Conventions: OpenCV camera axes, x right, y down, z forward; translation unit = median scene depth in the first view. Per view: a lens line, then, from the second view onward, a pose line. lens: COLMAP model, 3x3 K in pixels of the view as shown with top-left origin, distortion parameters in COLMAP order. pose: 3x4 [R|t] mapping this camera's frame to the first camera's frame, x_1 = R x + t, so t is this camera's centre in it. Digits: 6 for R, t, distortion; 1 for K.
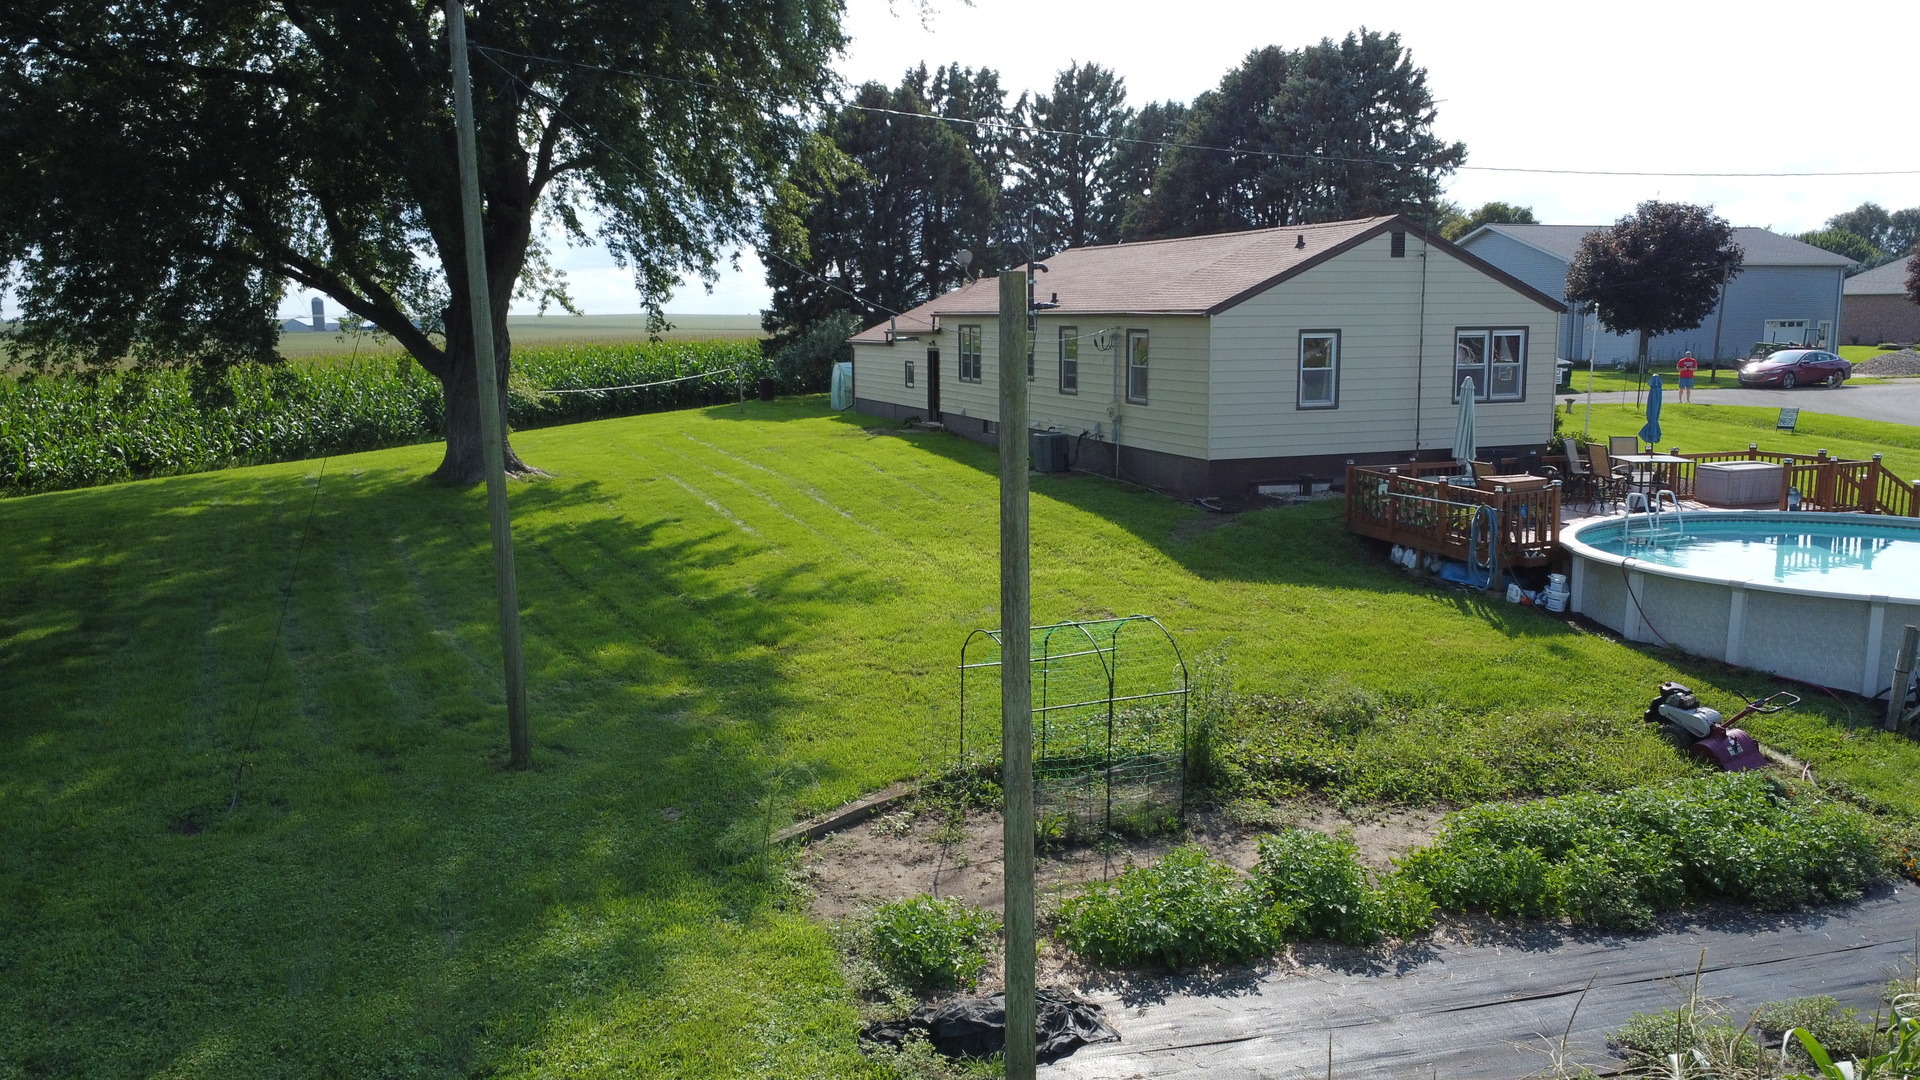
lens RADIAL K [[1456.7, 0, 960.4], [0, 1456.7, 539.8], [0, 0, 1]] dist [-0.011576, -0.004590]
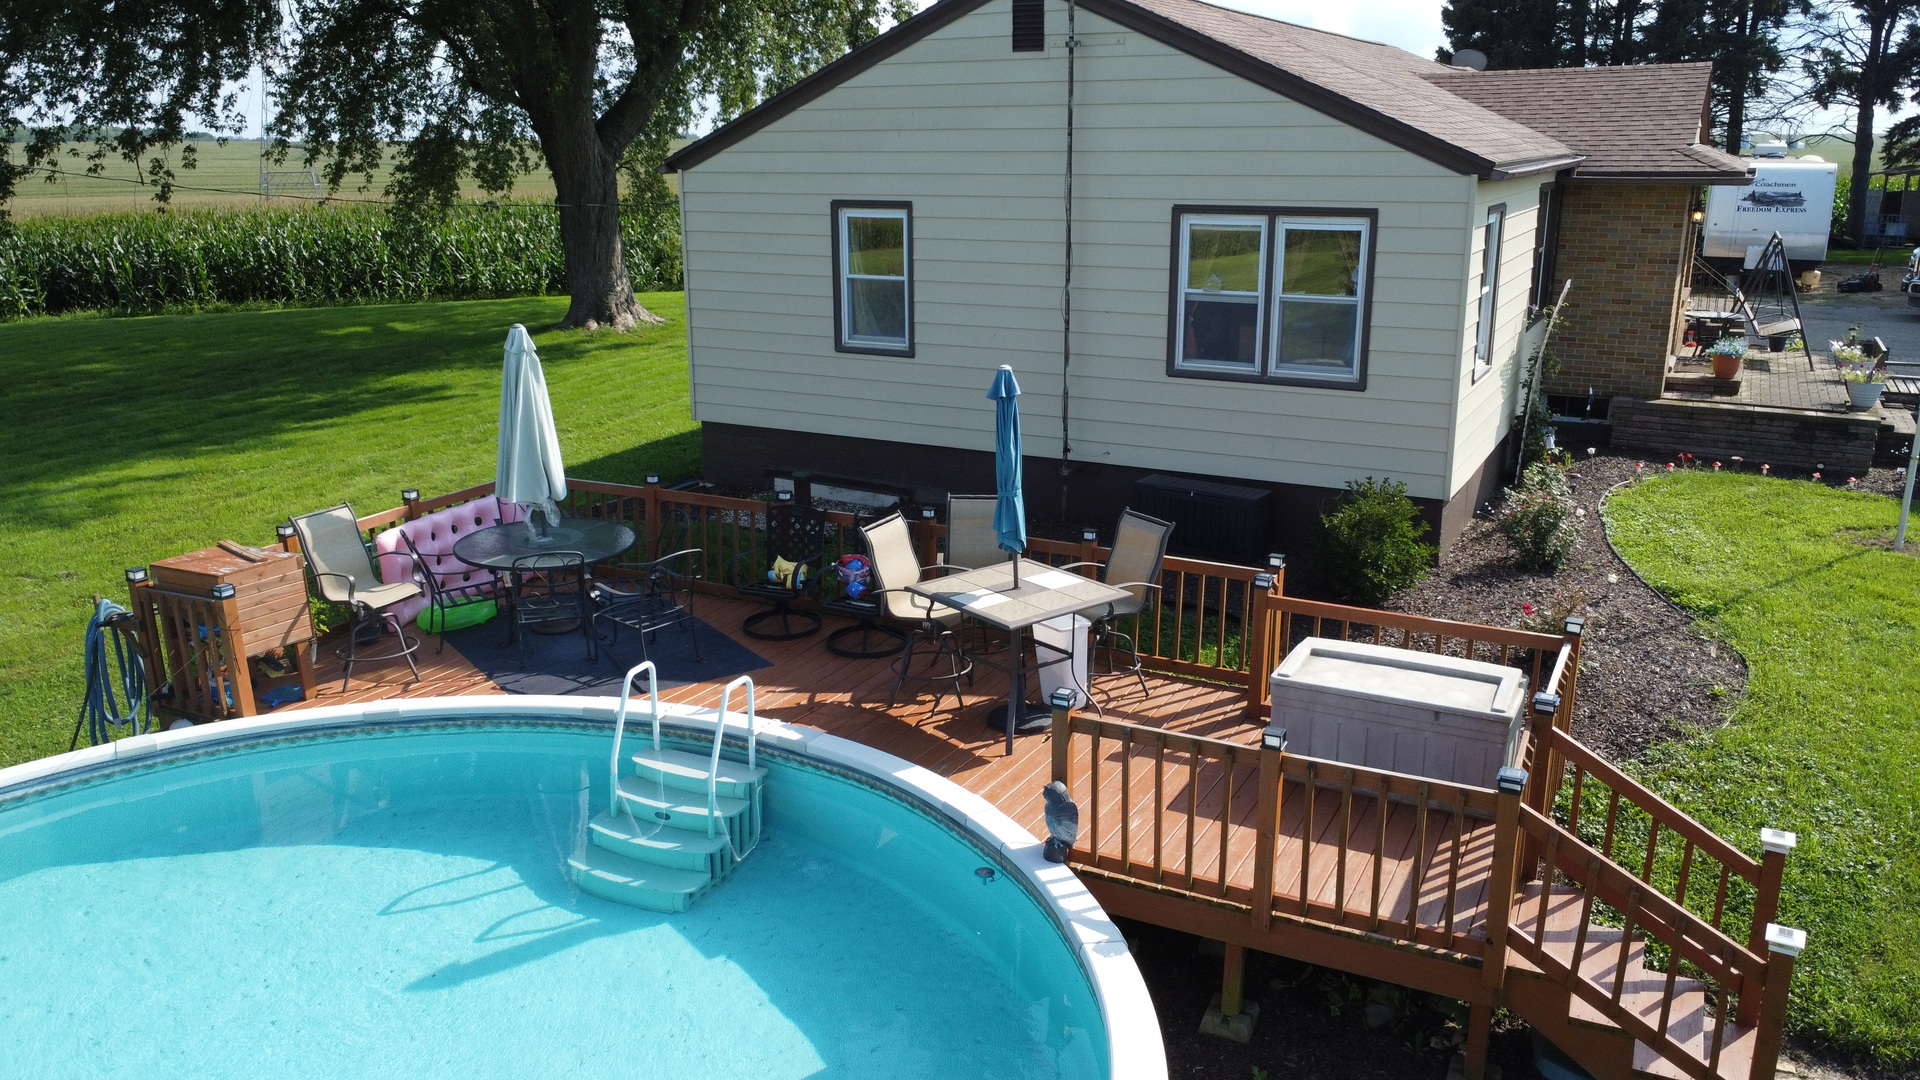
lens RADIAL K [[1456.7, 0, 960.1], [0, 1456.7, 543.4], [0, 0, 1]] dist [-0.011576, -0.004590]
pose [[0.677559, 0.191731, -0.710037, 0.650605], [-0.130975, 0.981446, 0.140035, -0.099854], [0.723712, -0.001885, 0.690099, 0.654109]]
